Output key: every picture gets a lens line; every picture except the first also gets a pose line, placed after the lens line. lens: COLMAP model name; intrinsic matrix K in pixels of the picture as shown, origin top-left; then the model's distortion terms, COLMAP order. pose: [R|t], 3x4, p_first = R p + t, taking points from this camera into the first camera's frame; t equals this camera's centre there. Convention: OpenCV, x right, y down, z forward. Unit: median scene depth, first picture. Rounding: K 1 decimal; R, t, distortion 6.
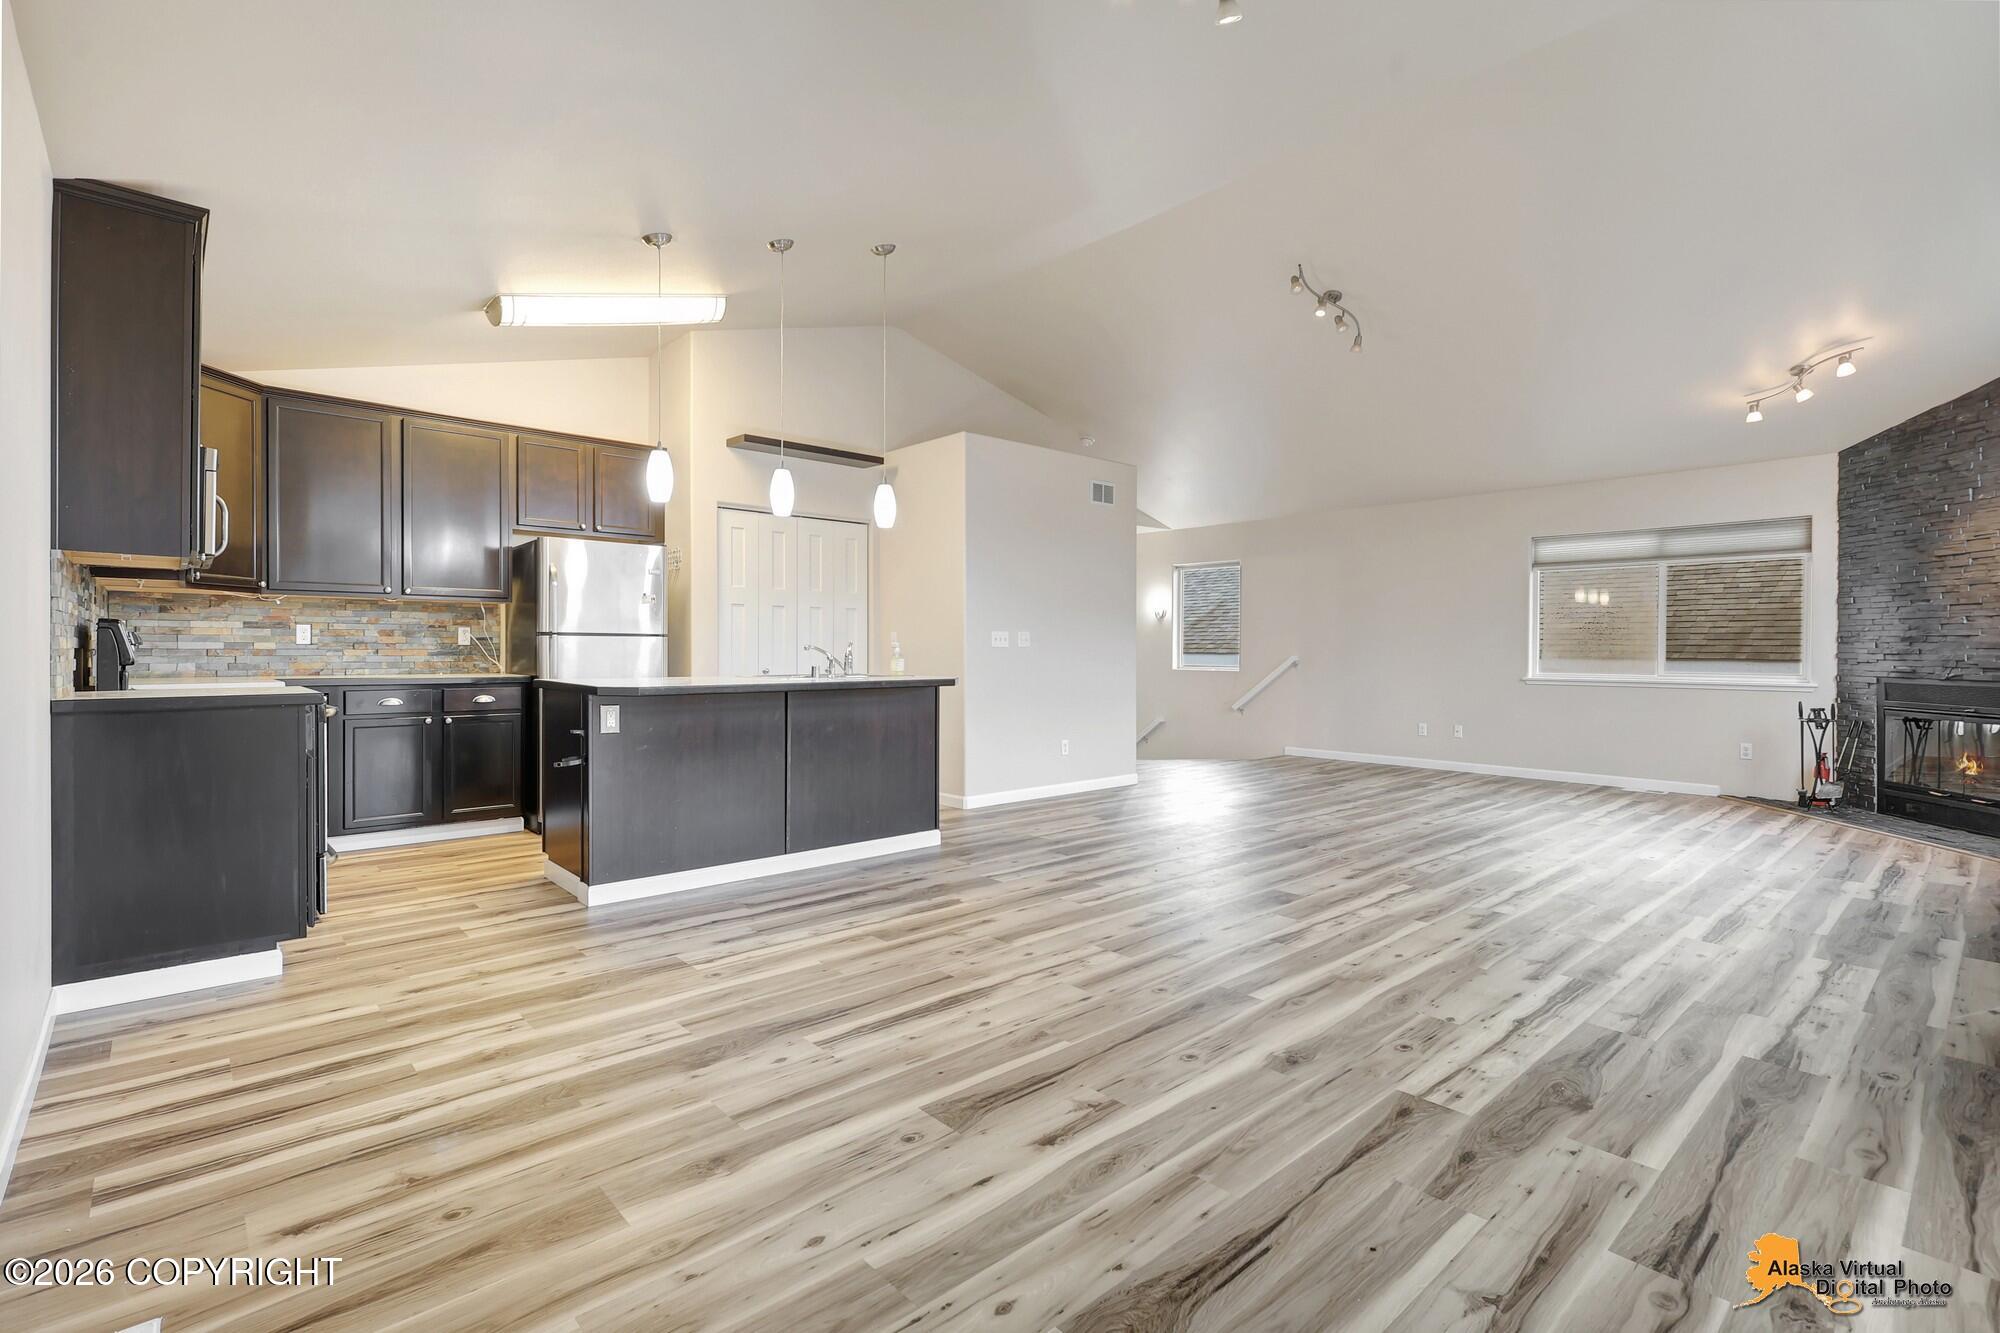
lens RADIAL K [[929.4, 0, 994.4], [0, 929.4, 646.3], [0, 0, 1]] dist [-0.001607, 0.000141]
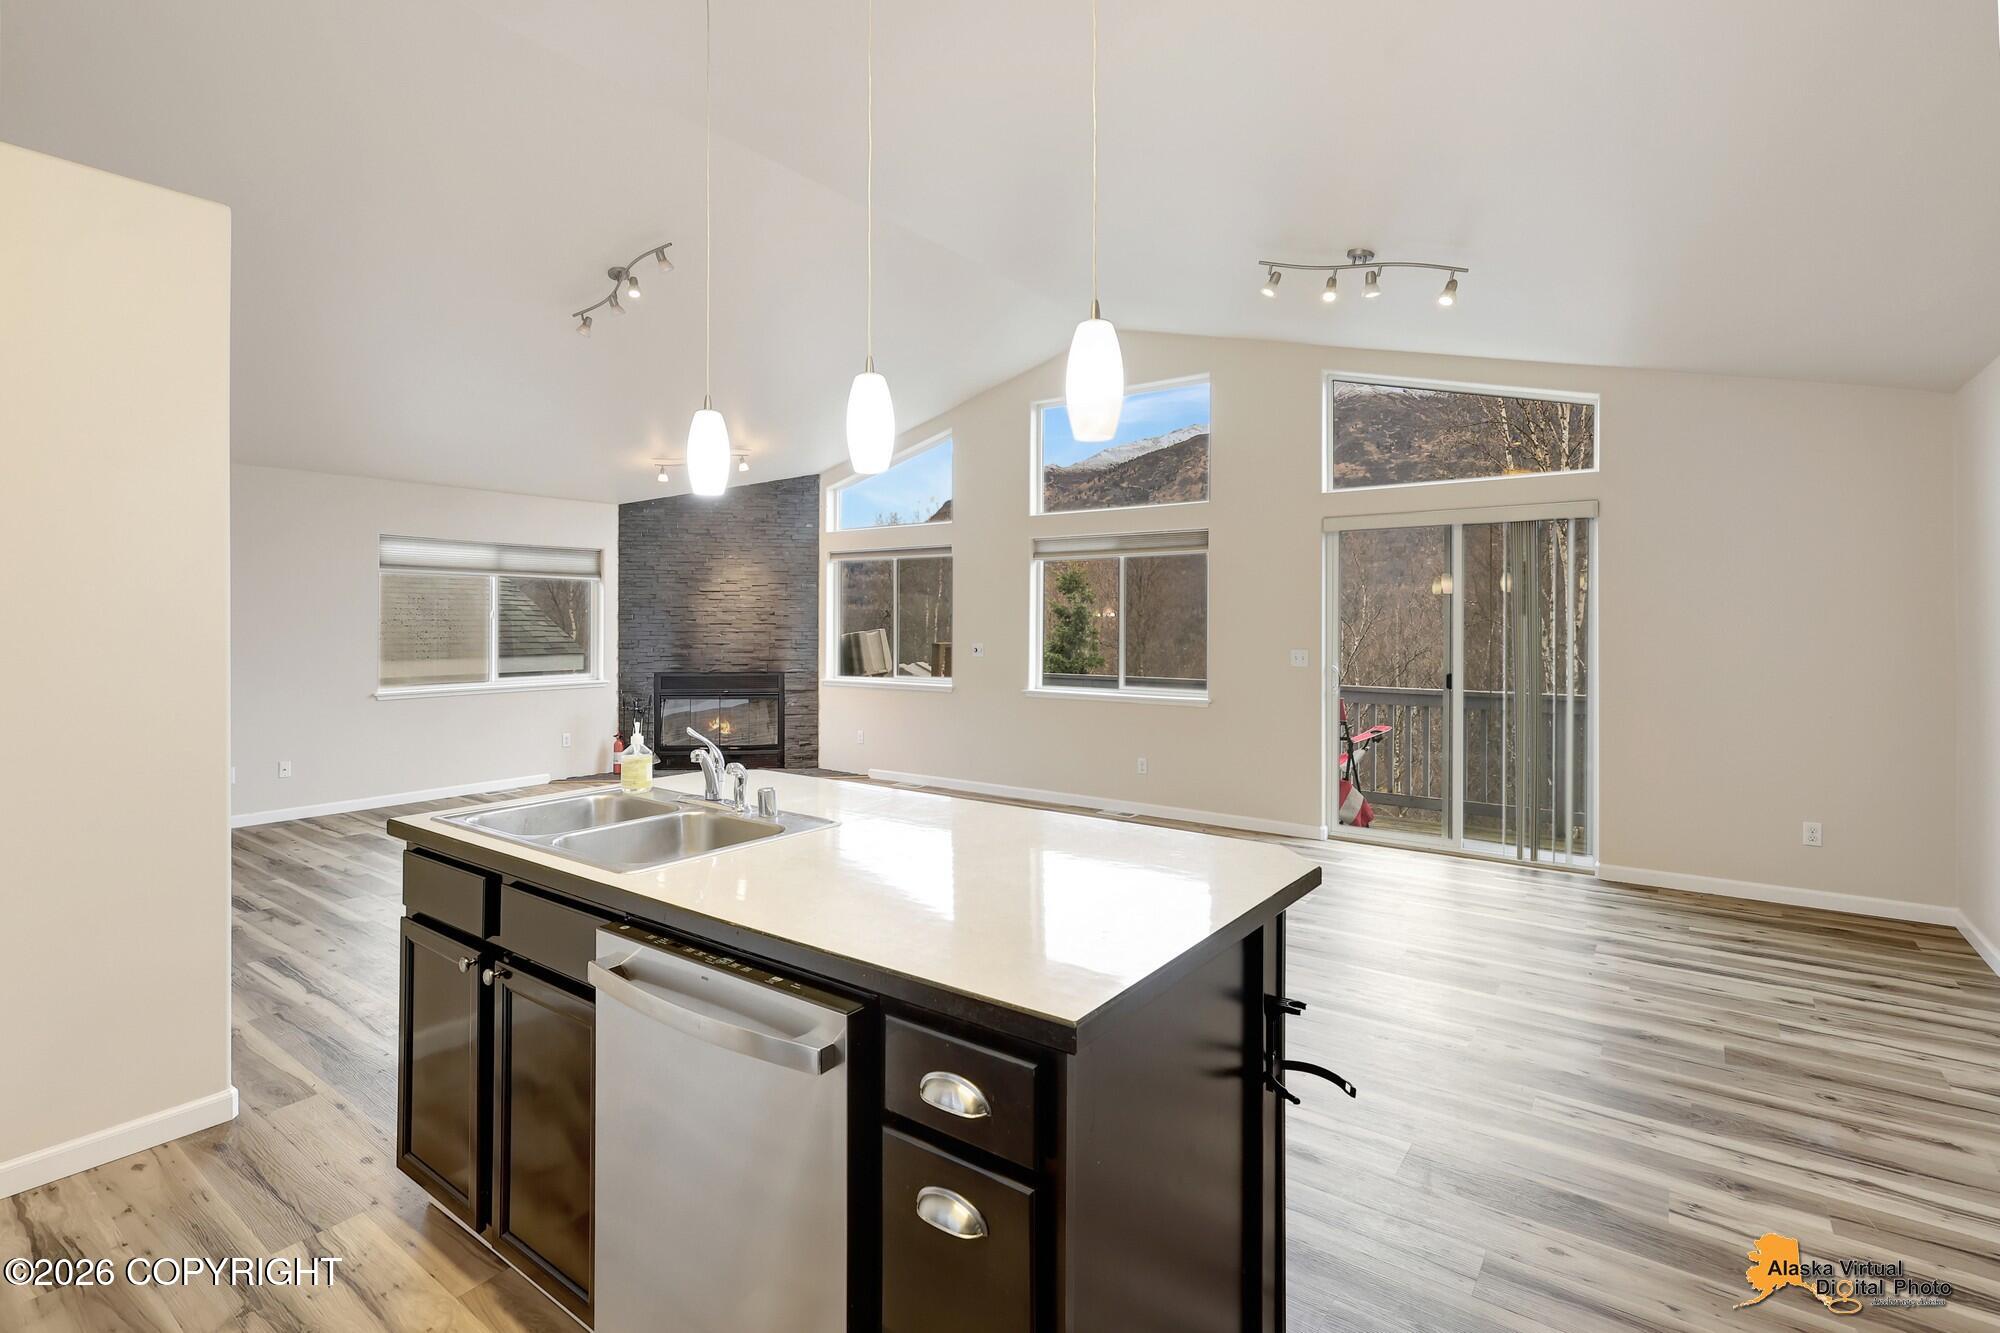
lens RADIAL K [[928.0, 0, 997.6], [0, 928.0, 630.3], [0, 0, 1]] dist [0.000213, -0.000027]
pose [[-0.203625, -0.013540, 0.978955, -0.570032], [-0.004824, 0.999906, 0.012826, -0.056000], [-0.979037, -0.002110, -0.203671, 0.844908]]
